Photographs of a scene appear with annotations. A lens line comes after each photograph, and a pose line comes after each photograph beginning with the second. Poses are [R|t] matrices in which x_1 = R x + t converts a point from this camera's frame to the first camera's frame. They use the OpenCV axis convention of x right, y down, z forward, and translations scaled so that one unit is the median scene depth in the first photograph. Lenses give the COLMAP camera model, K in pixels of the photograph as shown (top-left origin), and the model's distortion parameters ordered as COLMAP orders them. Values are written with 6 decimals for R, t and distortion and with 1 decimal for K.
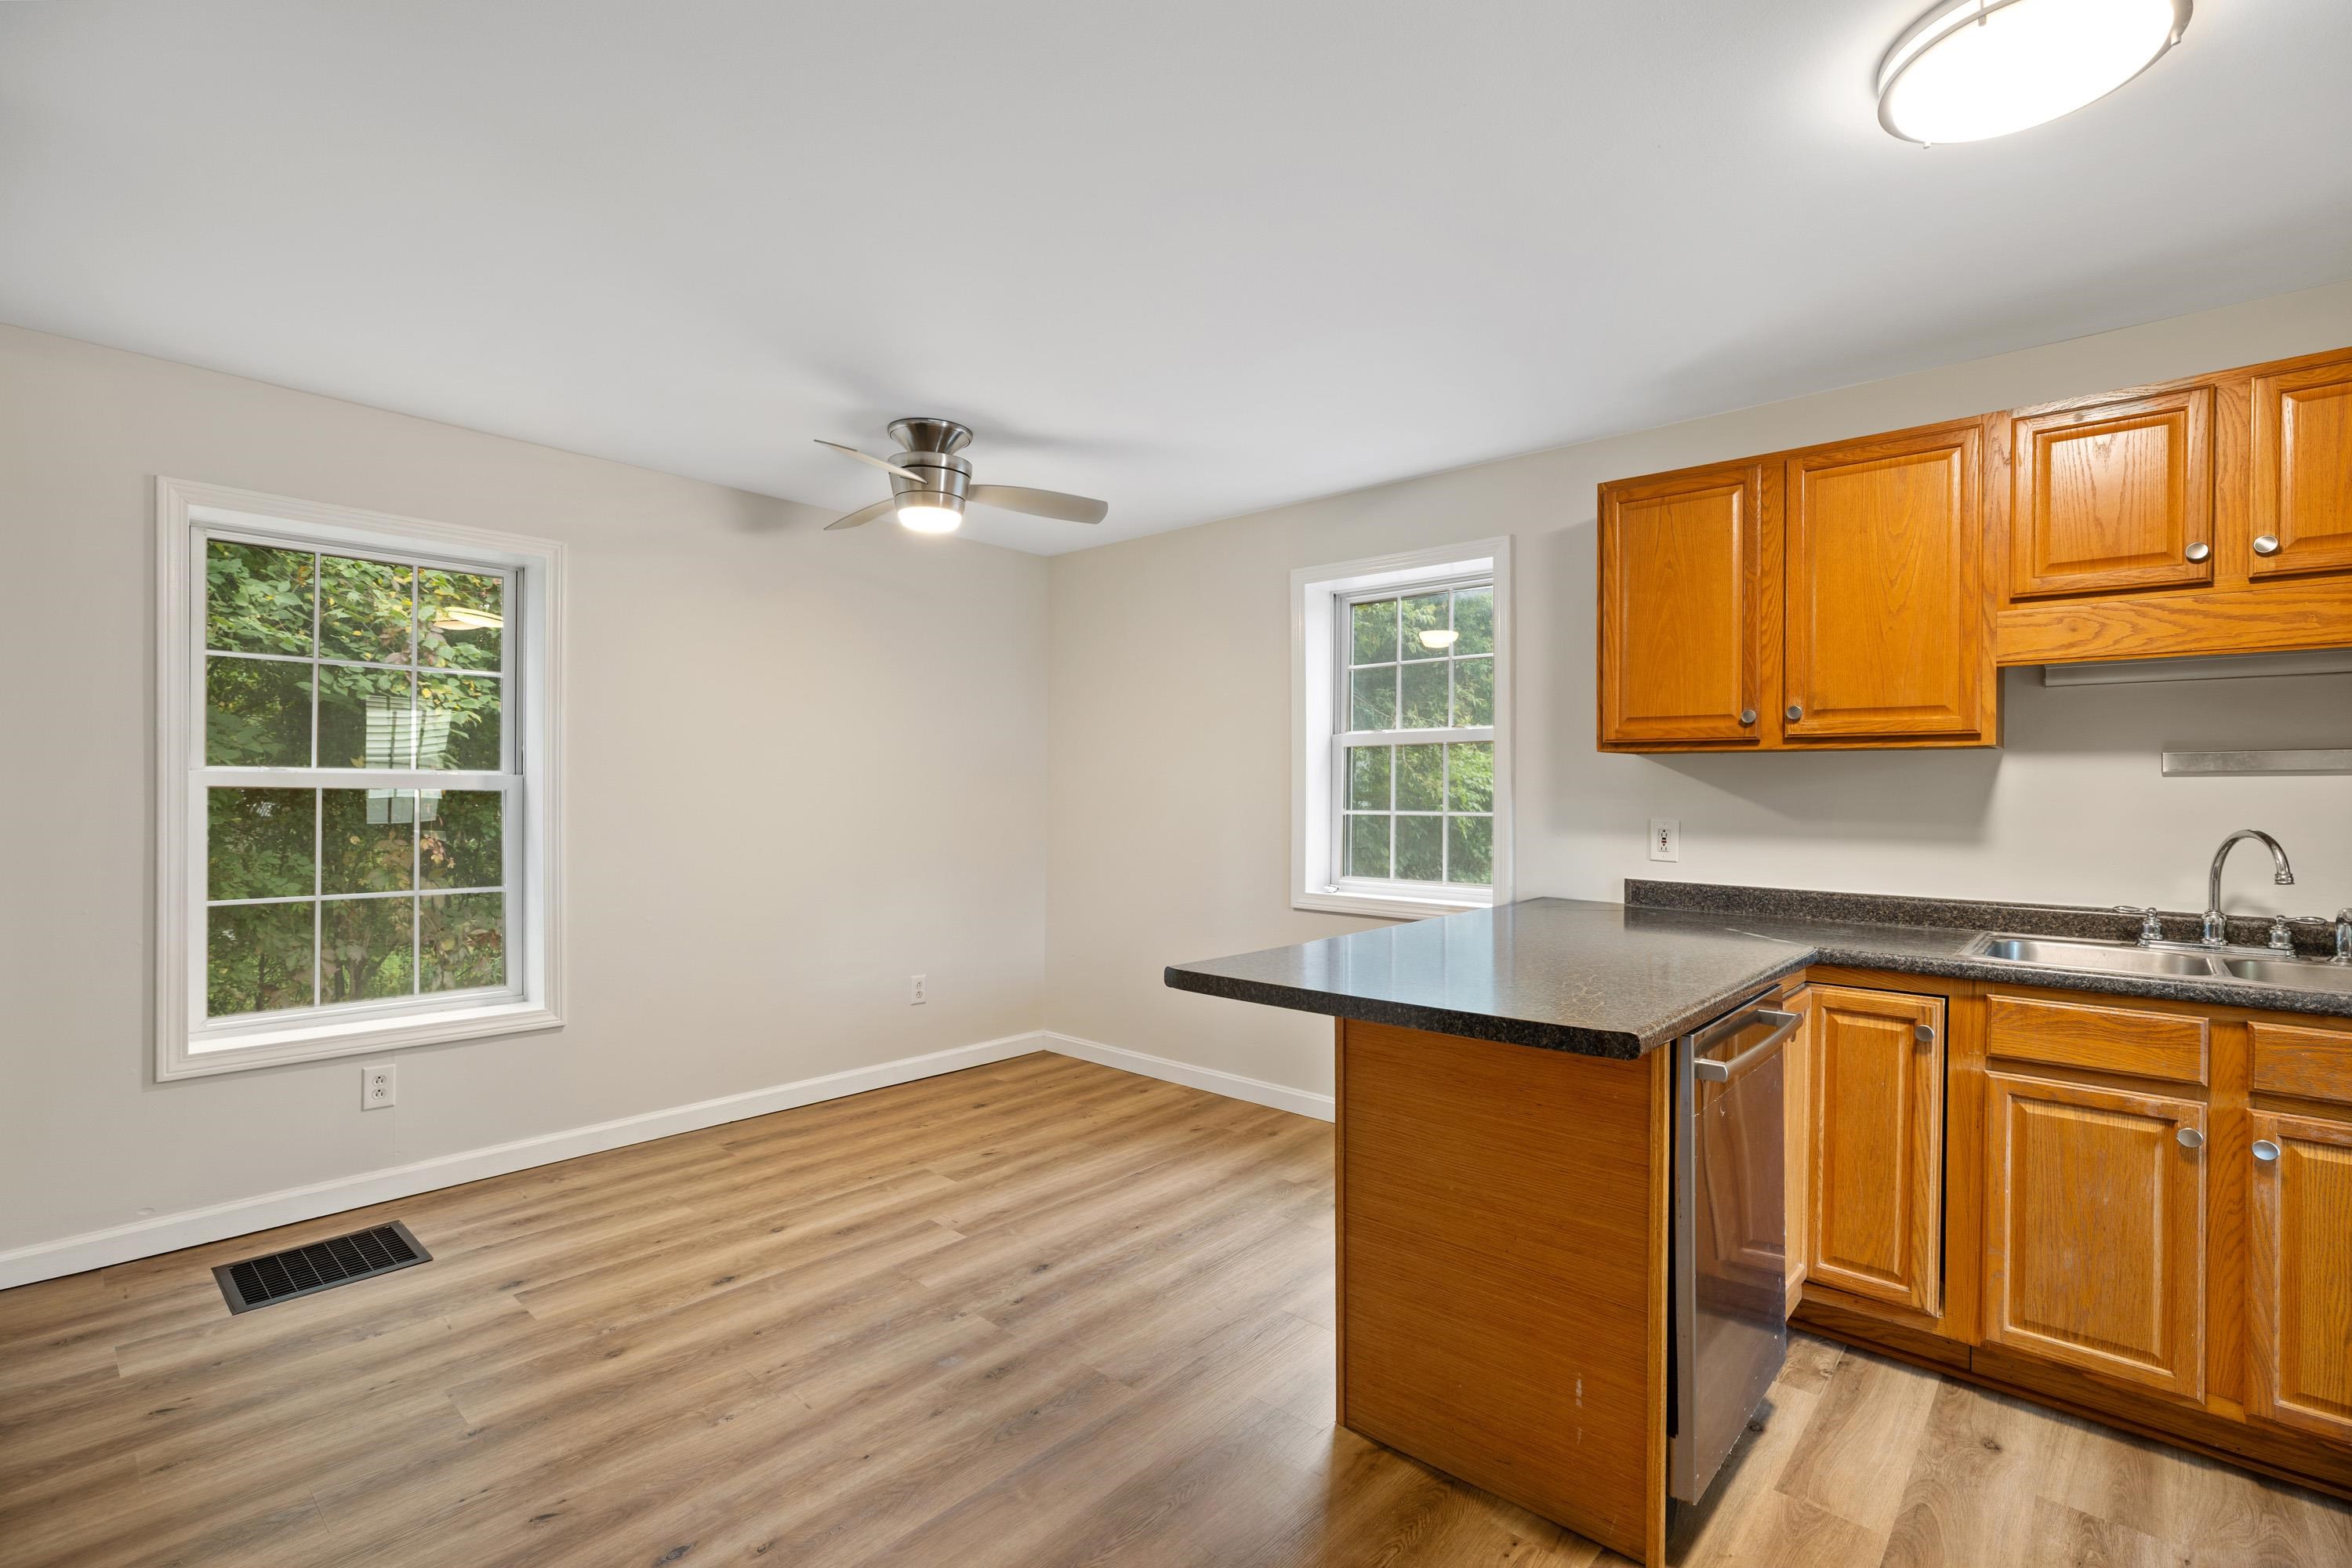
lens RADIAL K [[1073.8, 0, 1173.6], [0, 1073.8, 793.1], [0, 0, 1]] dist [-0.022532, 0.010251]
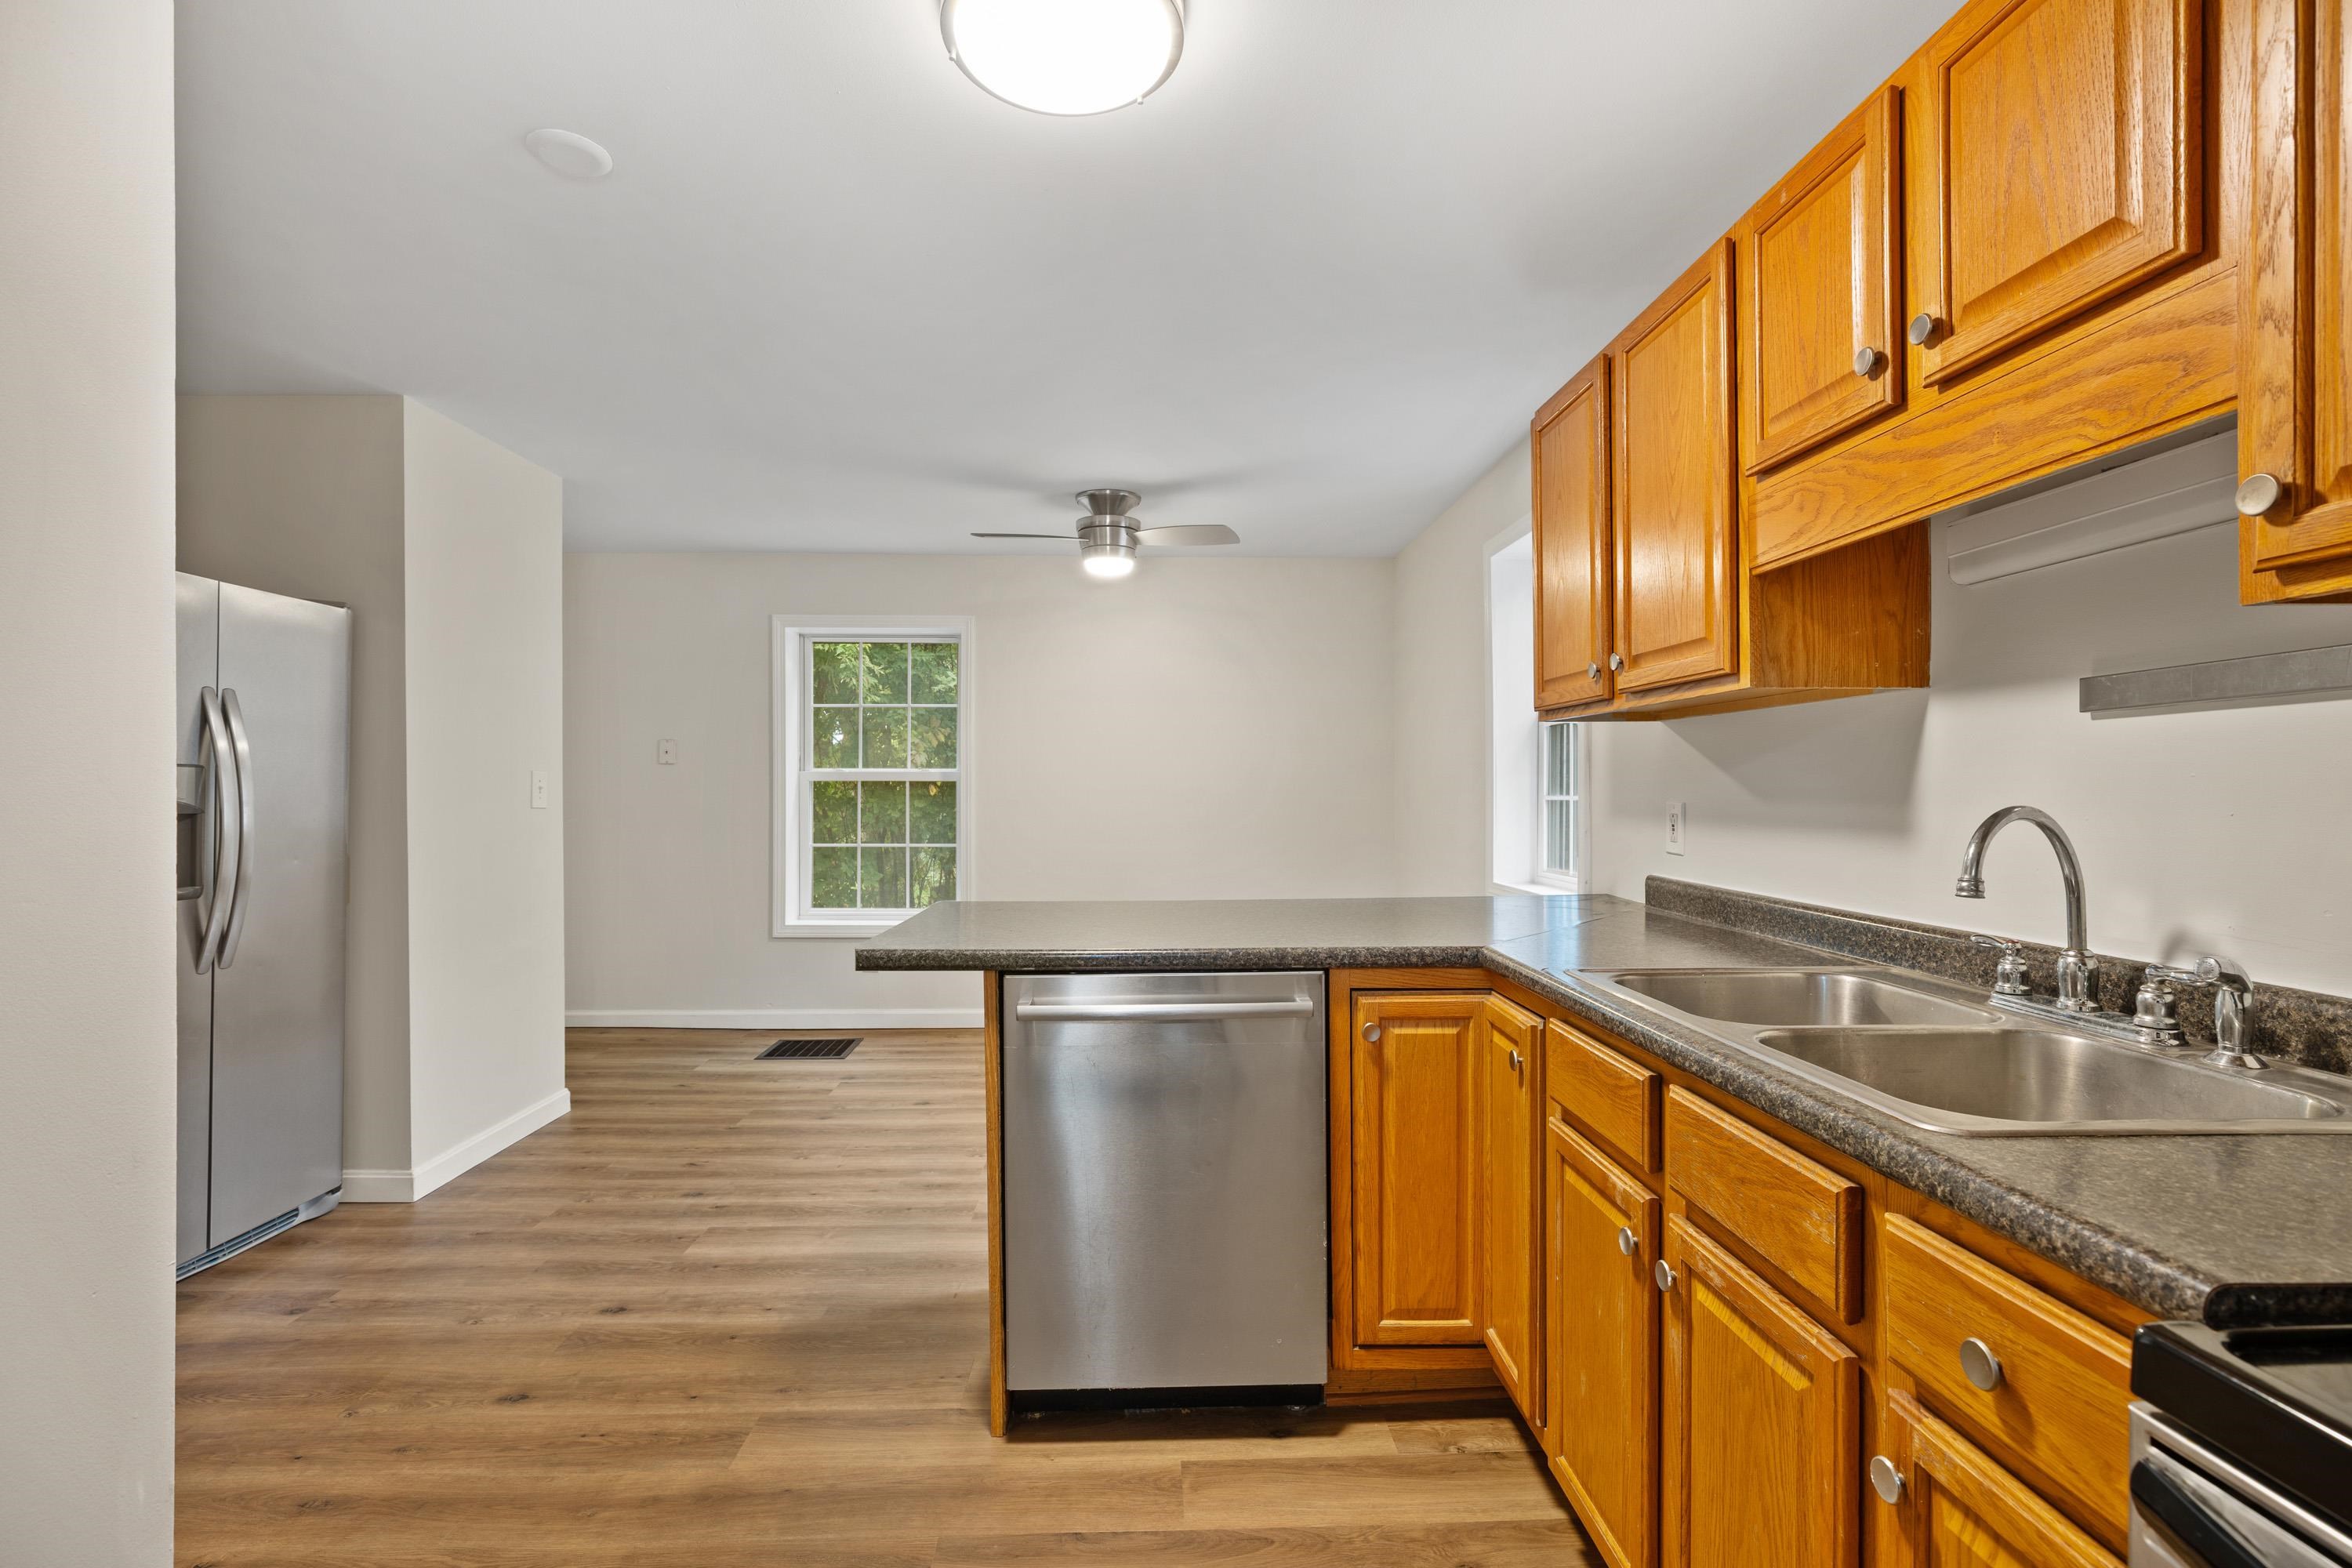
lens RADIAL K [[1057.2, 0, 1176.0], [0, 1057.2, 784.0], [0, 0, 1]] dist [-0.018364, 0.000005]
pose [[0.695215, -0.007977, -0.718758, 1.069924], [0.001016, 0.999948, -0.010115, 0.026222], [0.718802, 0.006301, 0.695187, 0.259571]]
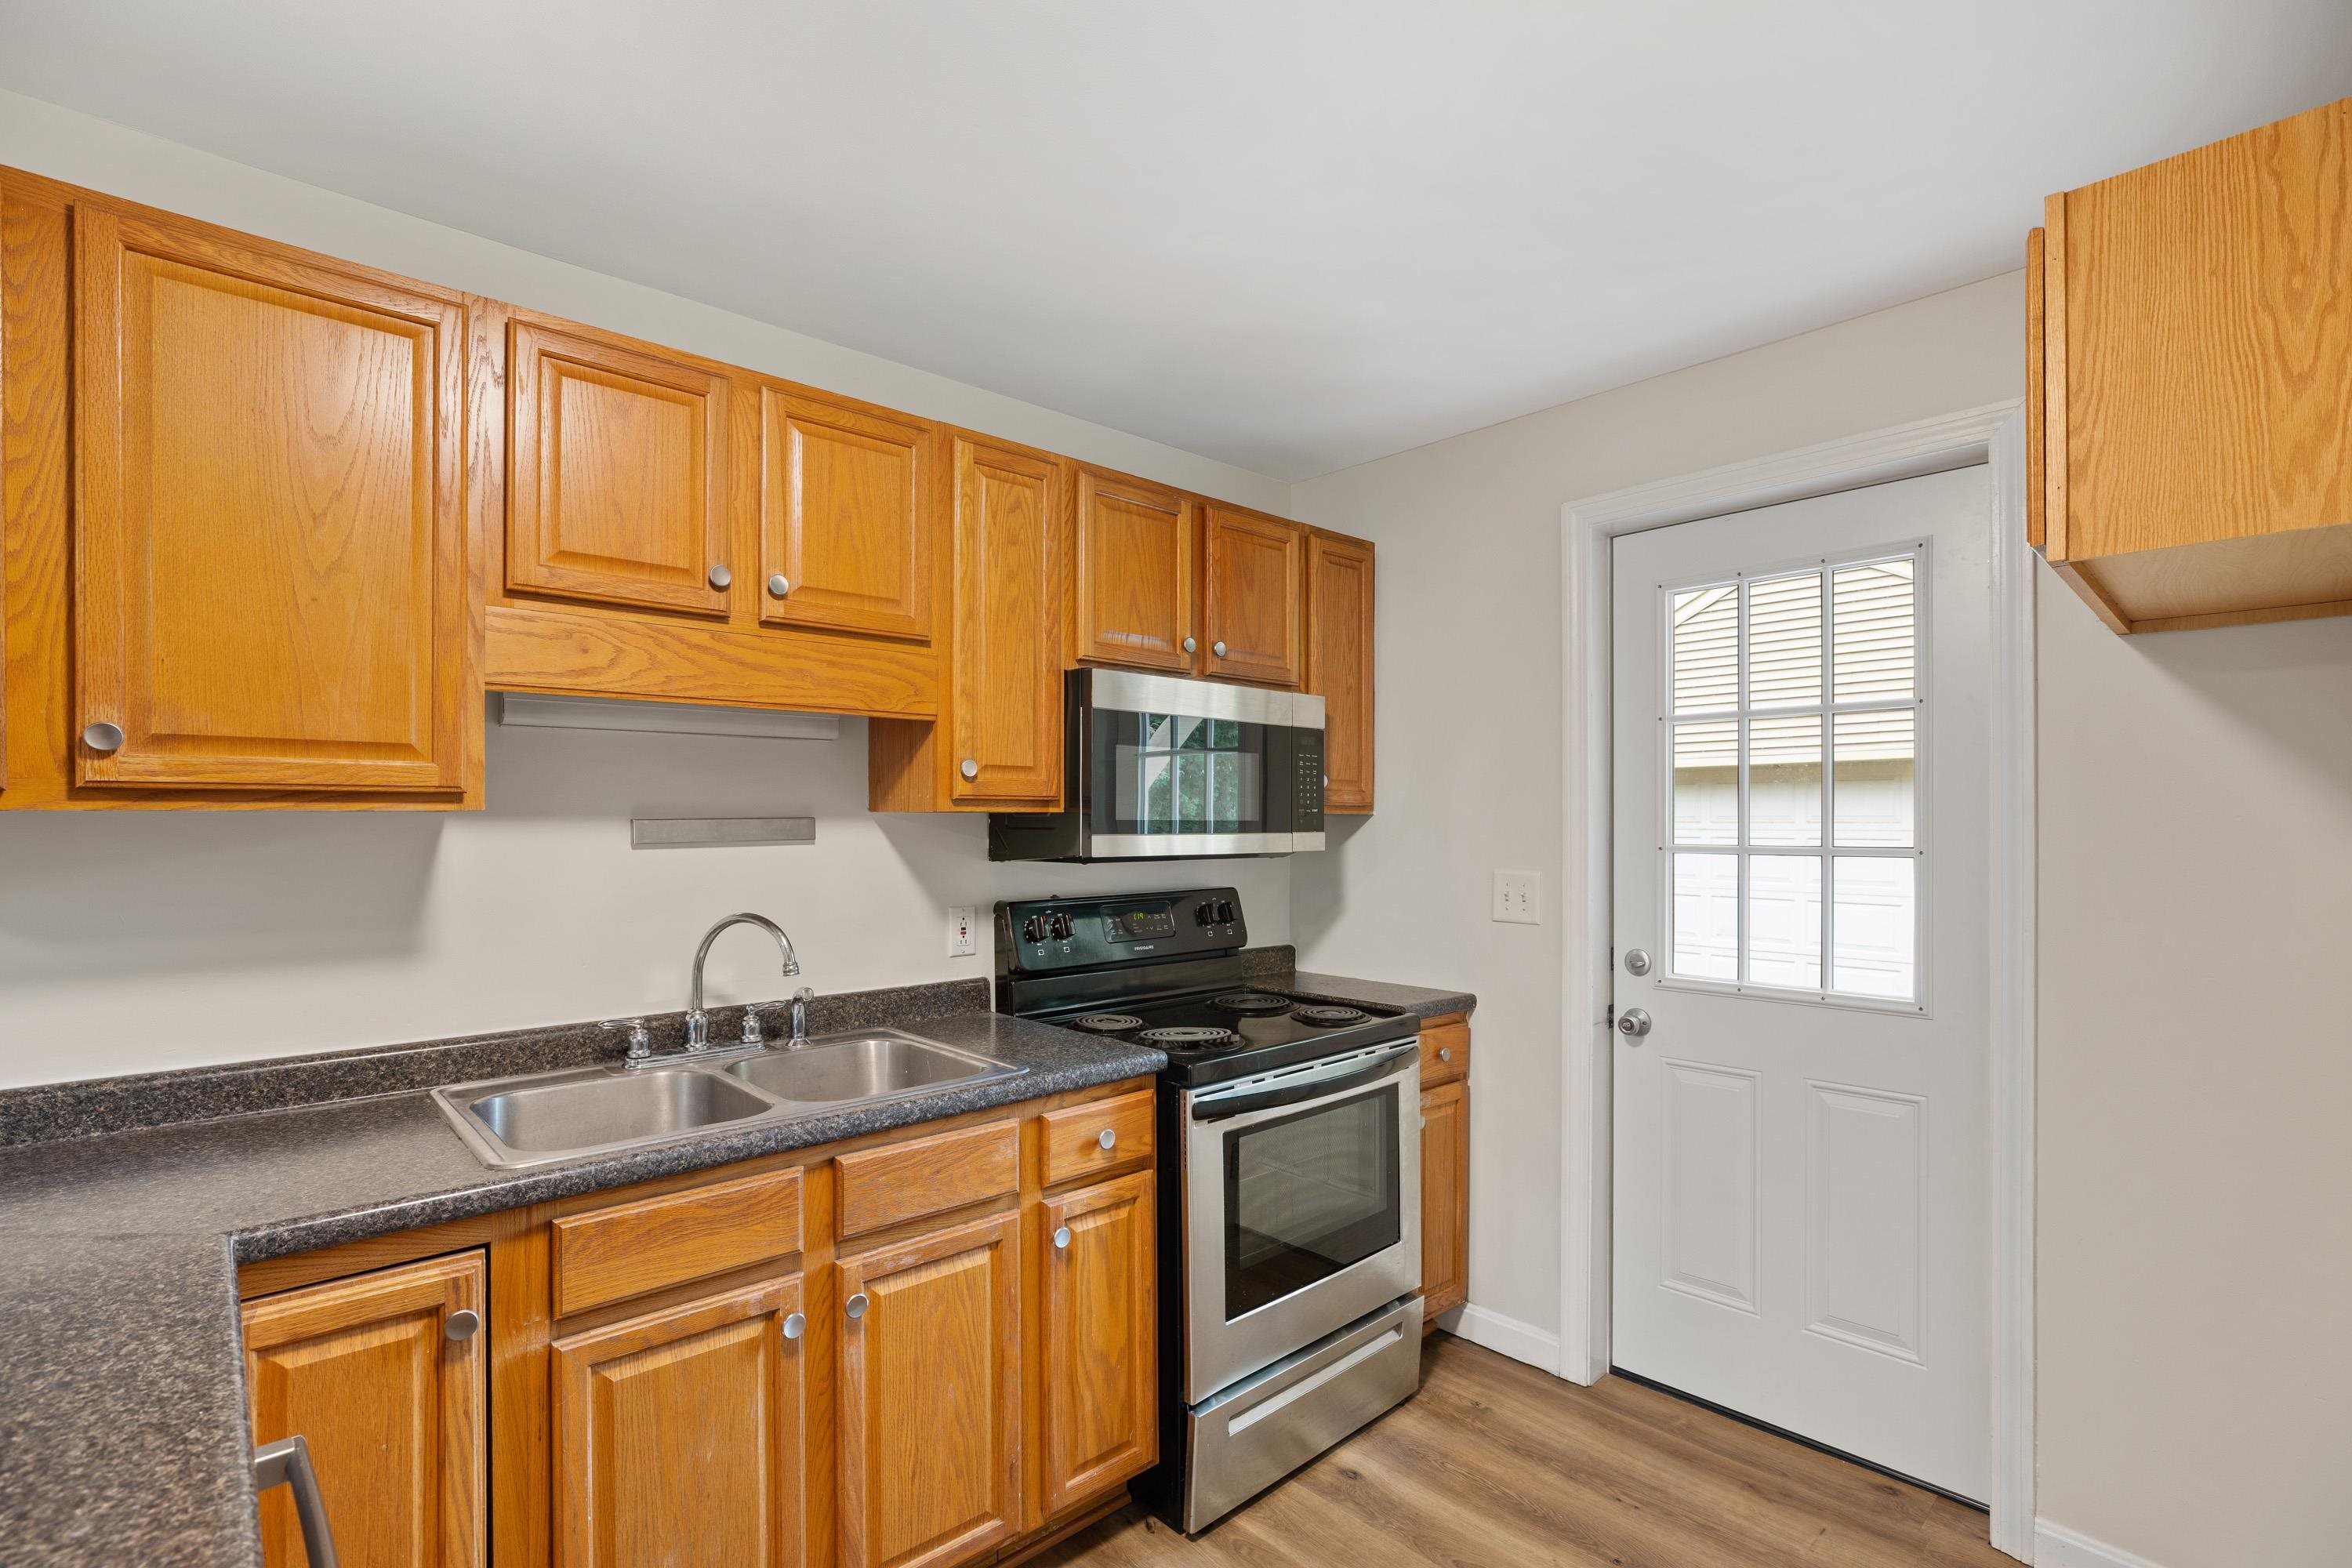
lens RADIAL K [[1079.4, 0, 1177.4], [0, 1079.4, 819.2], [0, 0, 1]] dist [-0.024210, 0.009012]
pose [[0.097422, -0.006759, 0.995220, 0.174000], [0.008481, 0.999946, 0.005960, -0.042738], [-0.995207, 0.007860, 0.097474, 0.547269]]
